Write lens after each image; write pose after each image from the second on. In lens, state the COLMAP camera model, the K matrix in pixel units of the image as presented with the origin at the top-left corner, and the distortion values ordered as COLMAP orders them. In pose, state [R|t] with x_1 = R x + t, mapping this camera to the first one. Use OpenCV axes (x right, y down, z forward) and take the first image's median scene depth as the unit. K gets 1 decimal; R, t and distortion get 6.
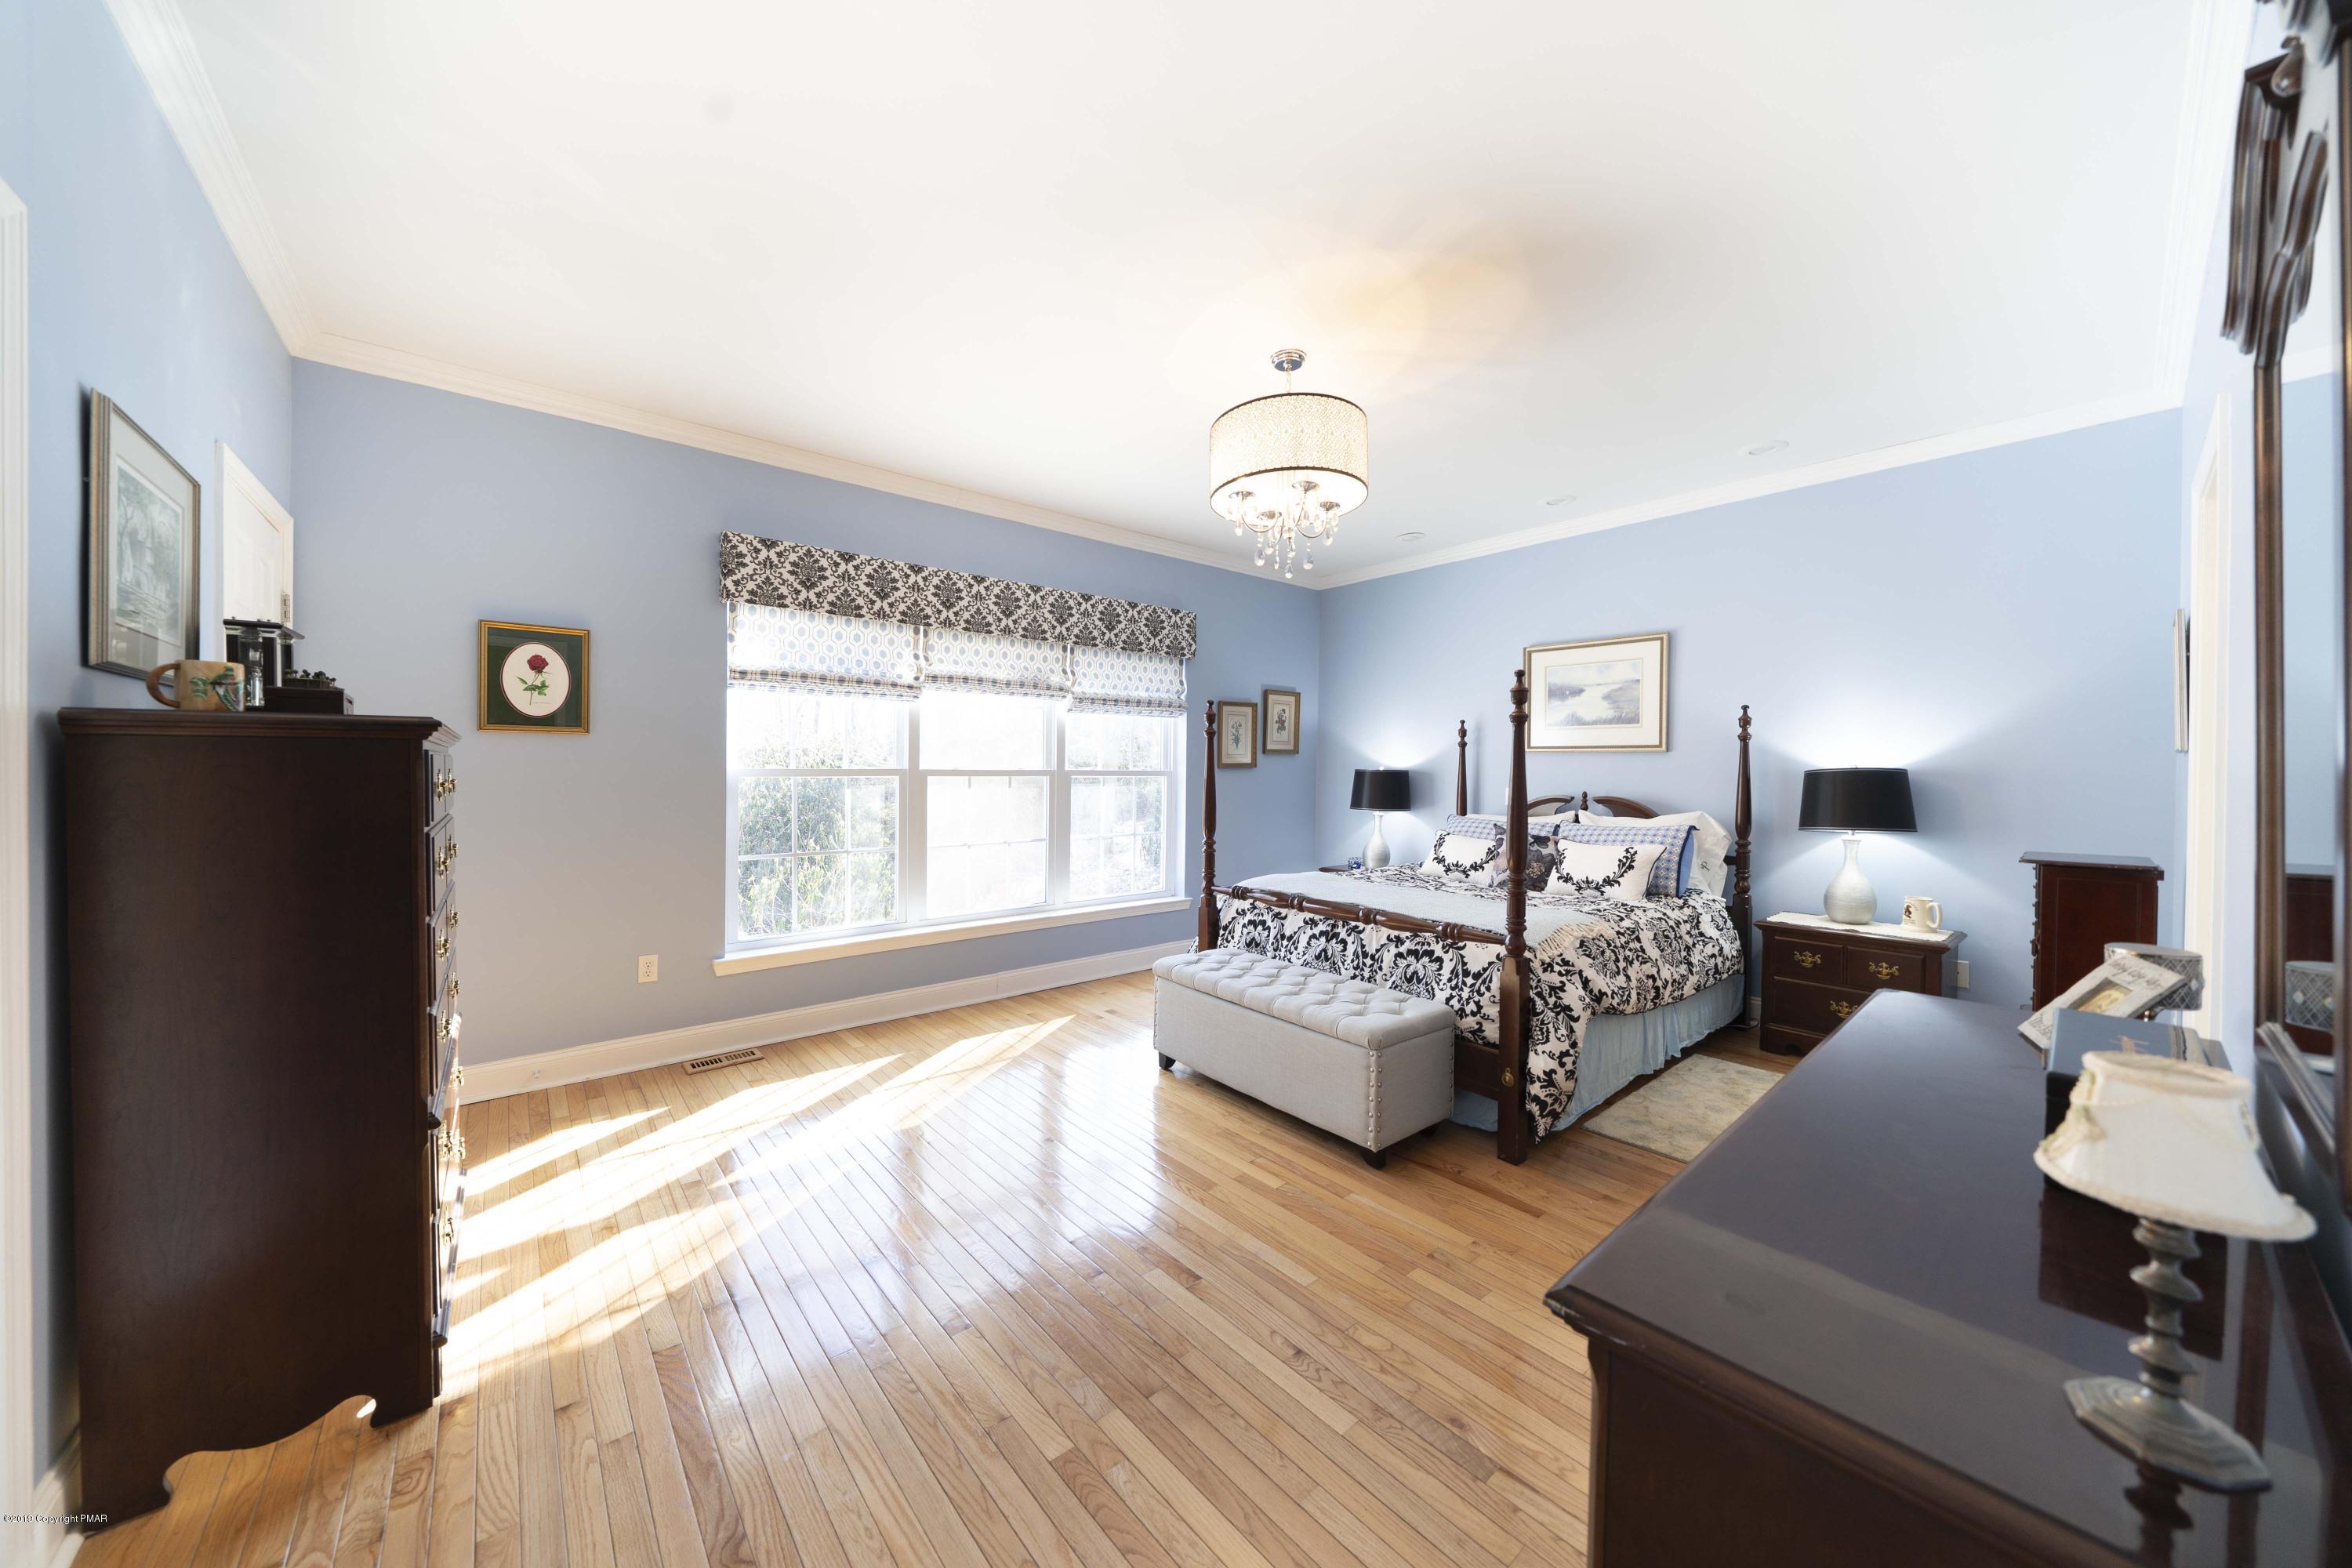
lens RADIAL K [[812.2, 0, 1156.9], [0, 812.2, 769.3], [0, 0, 1]] dist [-0.004097, -0.000270]
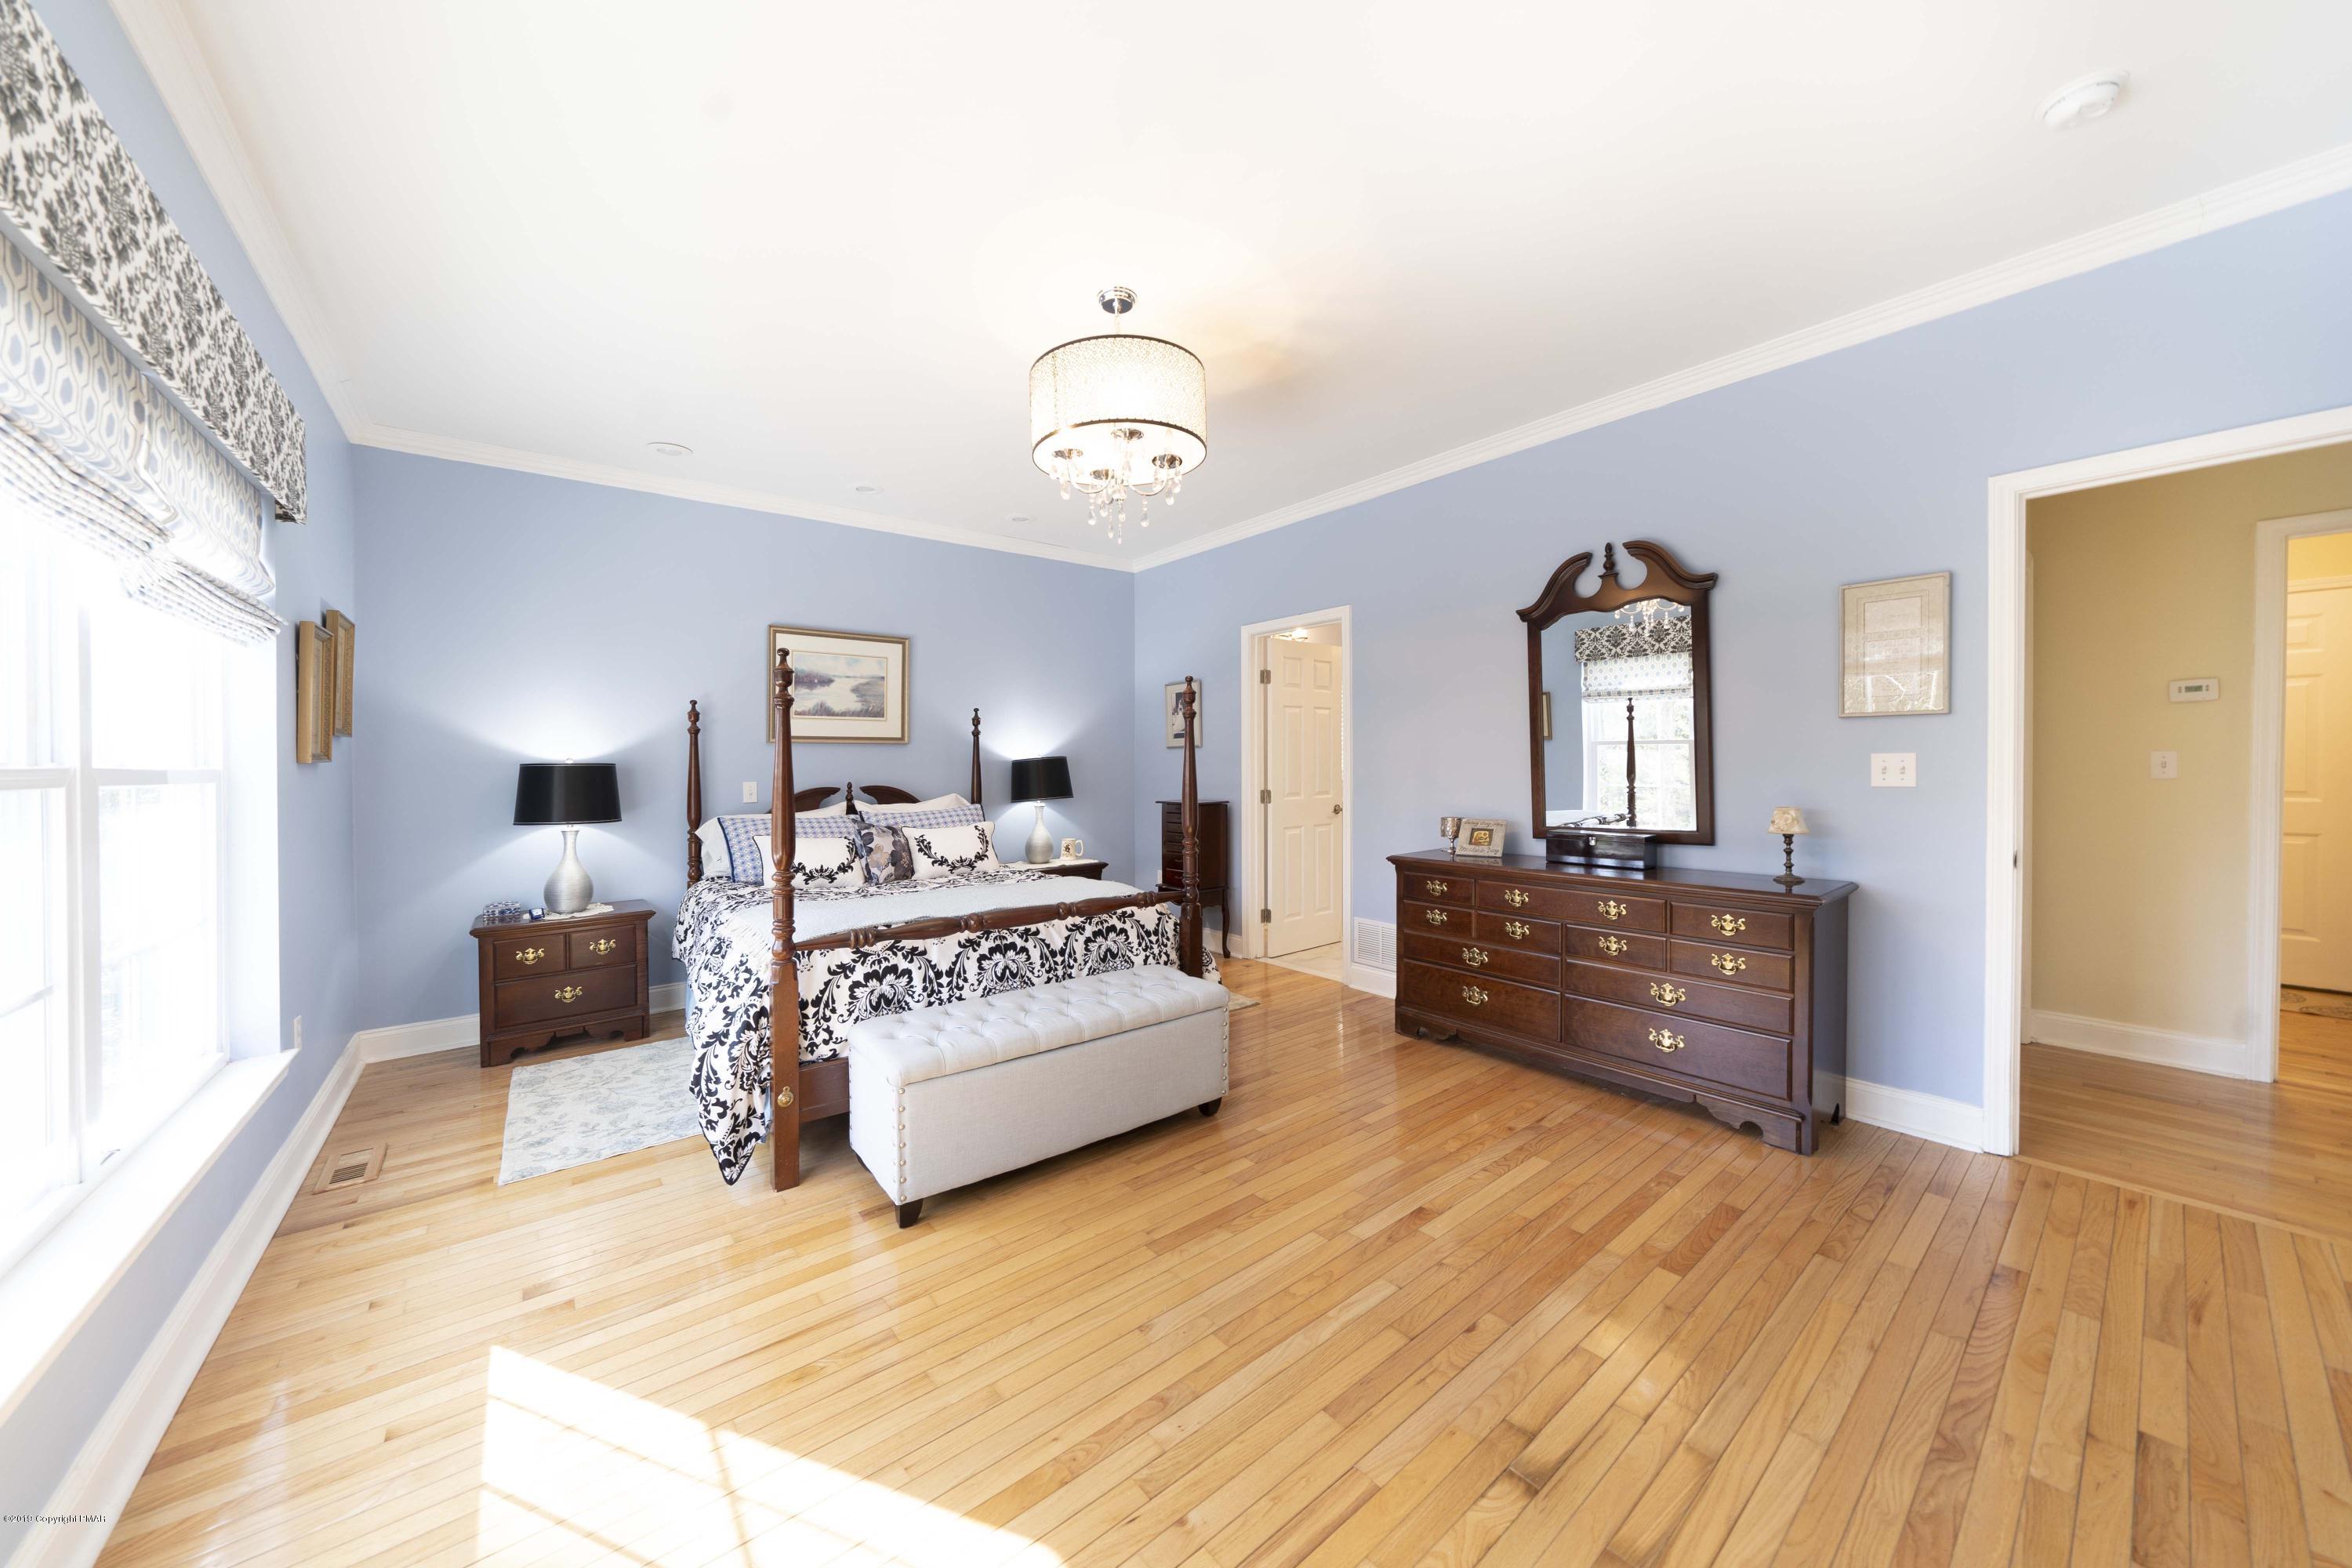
lens RADIAL K [[812.2, 0, 1159.2], [0, 812.2, 775.5], [0, 0, 1]] dist [-0.004097, -0.000270]
pose [[0.009405, -0.021408, 0.999727, -0.588493], [0.011117, 0.999711, 0.021303, 0.002686], [-0.999894, 0.010914, 0.009640, 0.750245]]
